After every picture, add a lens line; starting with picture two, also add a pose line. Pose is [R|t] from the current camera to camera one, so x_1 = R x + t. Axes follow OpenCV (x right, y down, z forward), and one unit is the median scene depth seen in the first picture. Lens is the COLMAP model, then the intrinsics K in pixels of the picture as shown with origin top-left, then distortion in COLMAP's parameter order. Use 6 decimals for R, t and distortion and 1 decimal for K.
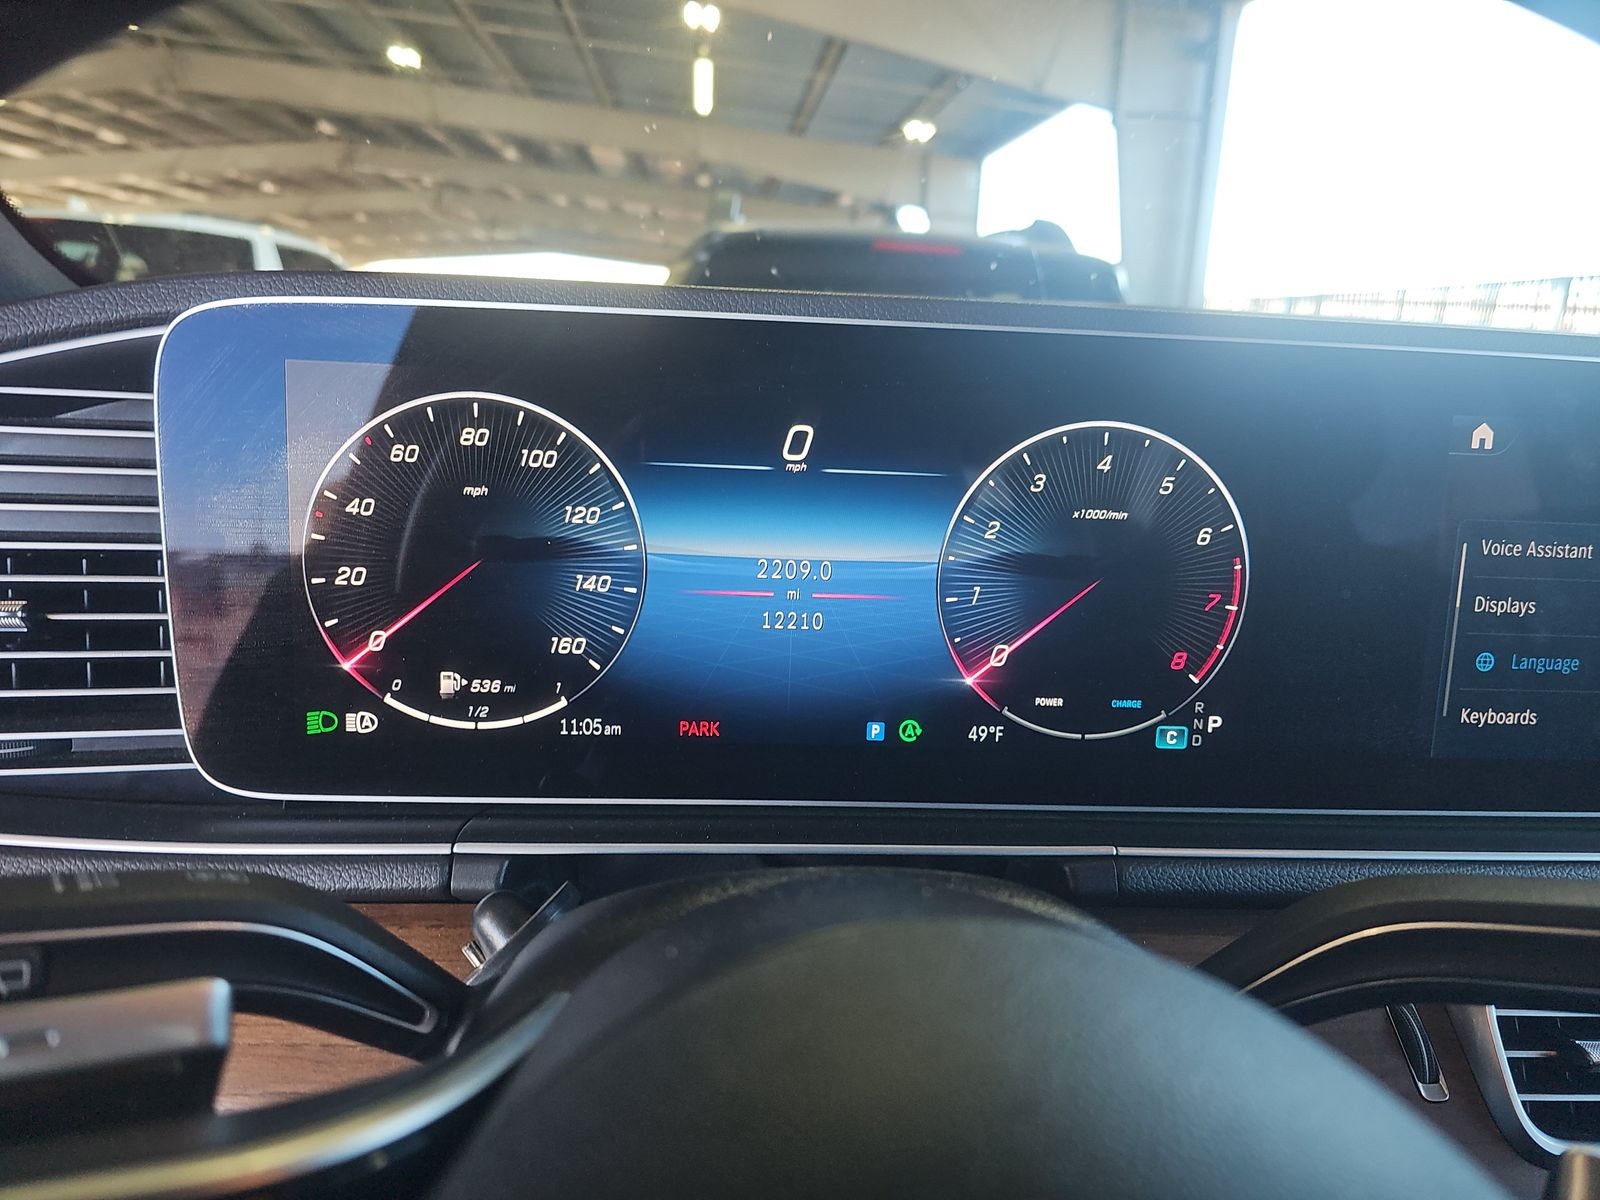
lens RADIAL K [[1039.0, 0, 797.2], [0, 1039.0, 595.0], [0, 0, 1]] dist [0.031390, -0.031018]
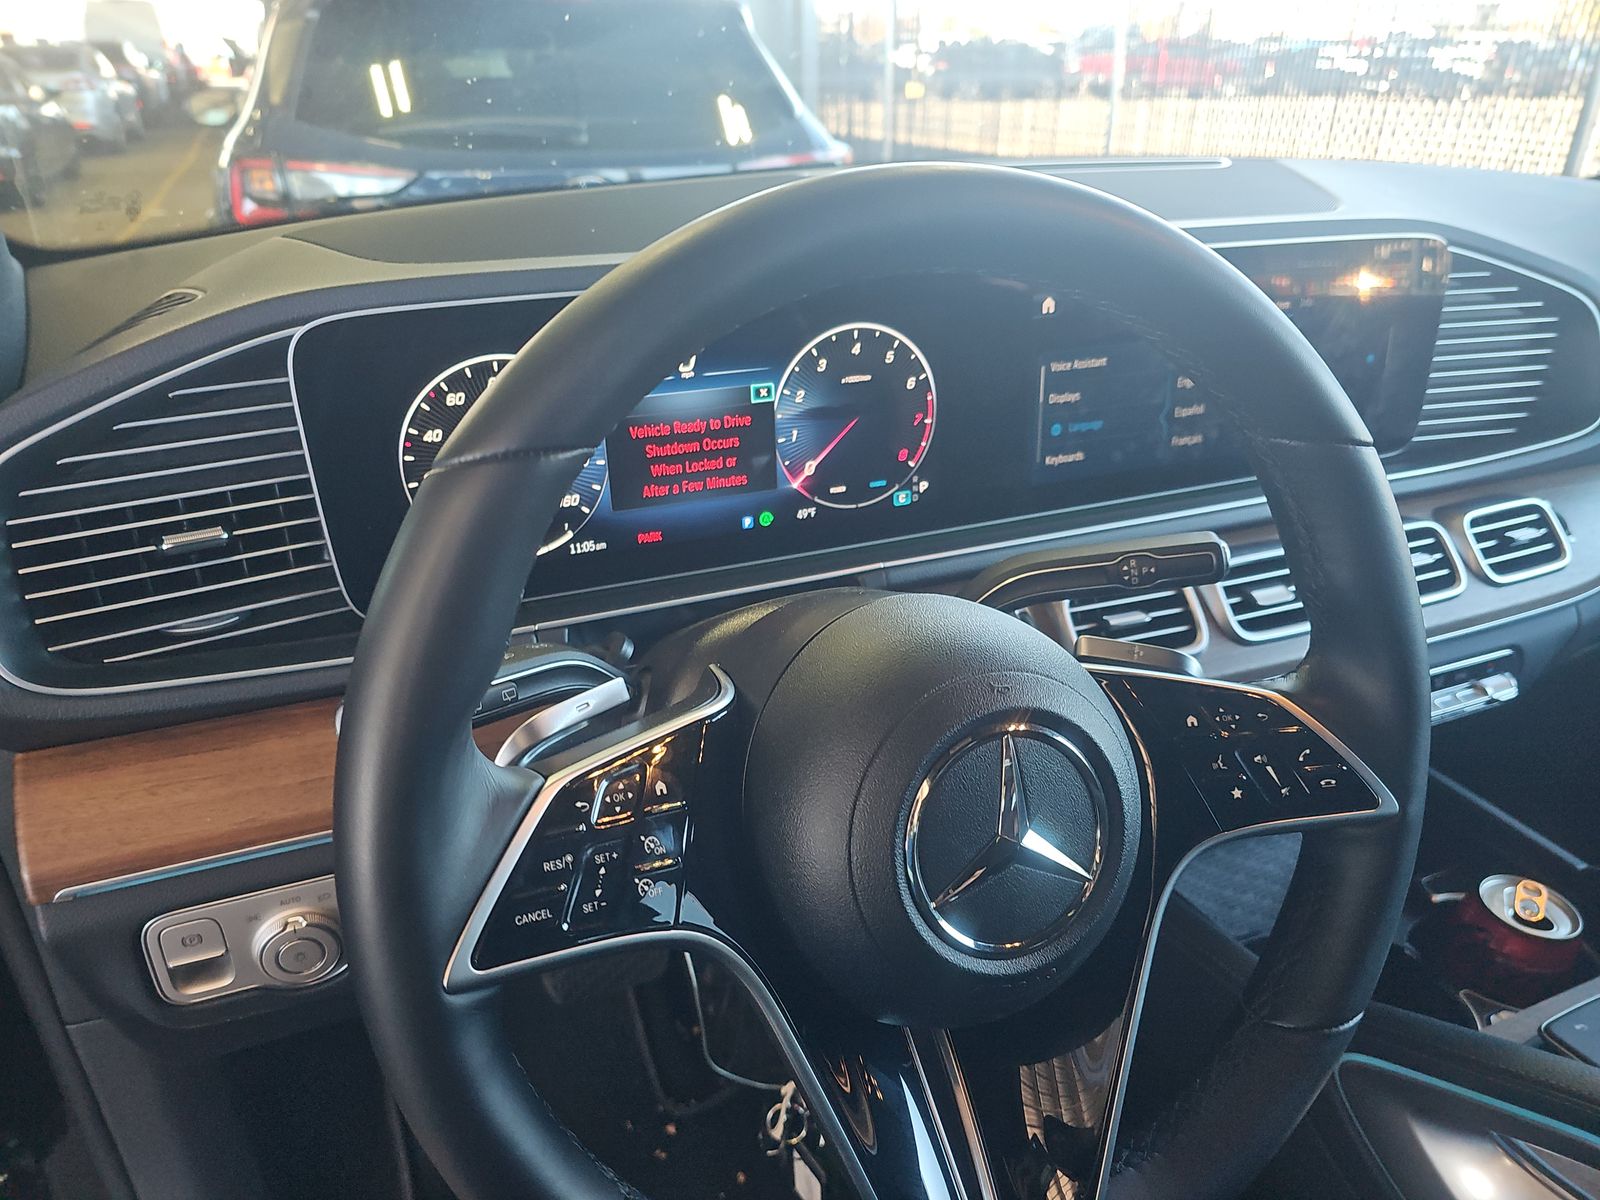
lens RADIAL K [[1039.0, 0, 749.8], [0, 1039.0, 582.4], [0, 0, 1]] dist [0.031390, -0.031018]
pose [[0.954546, -0.172432, 0.243122, -0.364029], [0.117259, 0.967148, 0.225556, -0.163532], [-0.274028, -0.186795, 0.943407, -0.660839]]
